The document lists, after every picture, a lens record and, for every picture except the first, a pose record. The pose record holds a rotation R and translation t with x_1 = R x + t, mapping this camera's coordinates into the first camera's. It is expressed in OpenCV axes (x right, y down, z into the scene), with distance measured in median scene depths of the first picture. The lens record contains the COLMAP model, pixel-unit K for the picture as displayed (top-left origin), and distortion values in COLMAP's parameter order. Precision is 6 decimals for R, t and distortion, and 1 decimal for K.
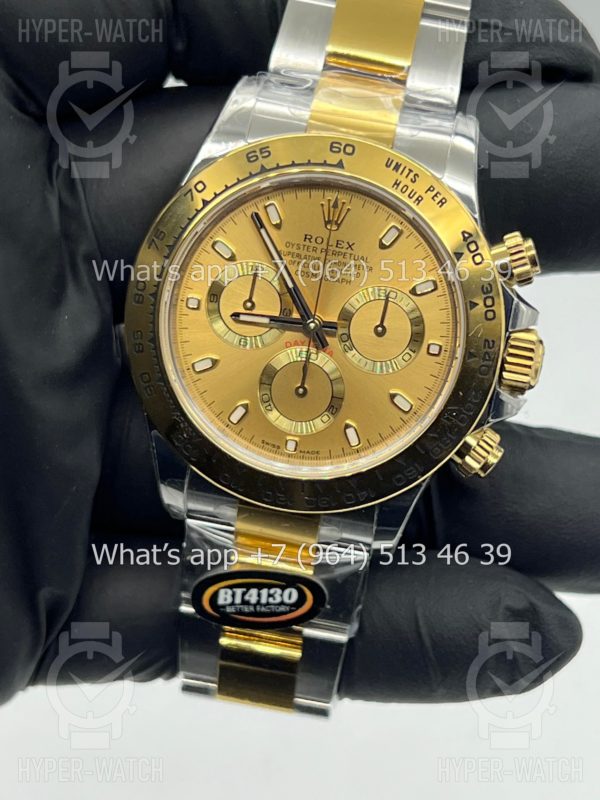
lens RADIAL K [[1999.6, 0, 299.9], [0, 1999.6, 382.2], [0, 0, 1]] dist [0.193958, -0.528298]
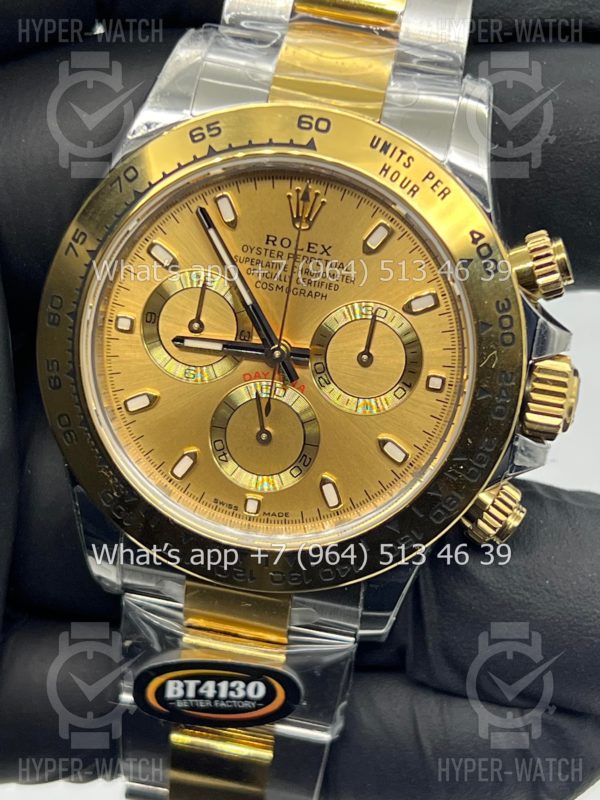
lens RADIAL K [[1999.6, 0, 299.9], [0, 1999.6, 382.2], [0, 0, 1]] dist [0.193958, -0.528298]
pose [[0.999811, -0.004947, -0.018827, 0.029193], [0.005586, 0.999403, 0.034082, -0.043137], [0.018647, -0.034181, 0.999242, 0.225388]]
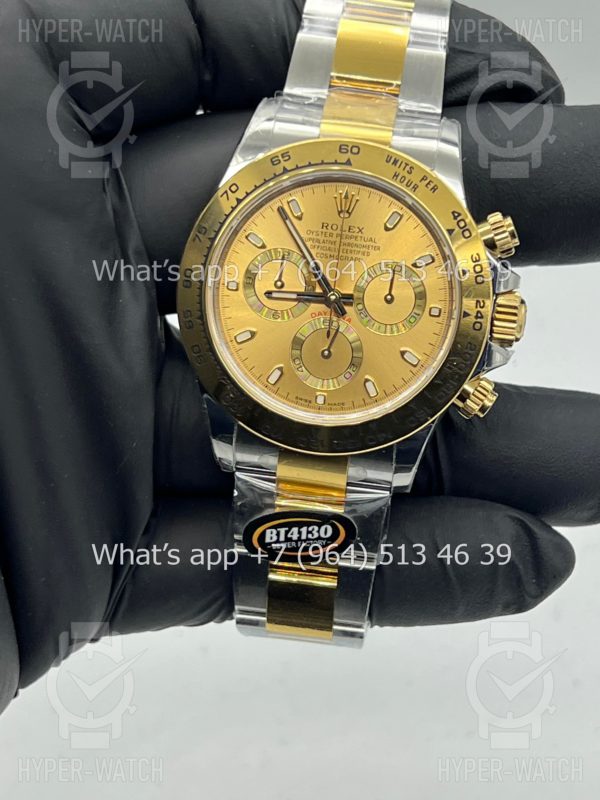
lens RADIAL K [[1999.6, 0, 299.9], [0, 1999.6, 382.2], [0, 0, 1]] dist [0.193958, -0.528298]
pose [[0.998421, -0.055898, 0.005596, -0.022990], [0.056120, 0.996932, -0.054560, 0.086551], [-0.002529, 0.054788, 0.998495, -0.198750]]
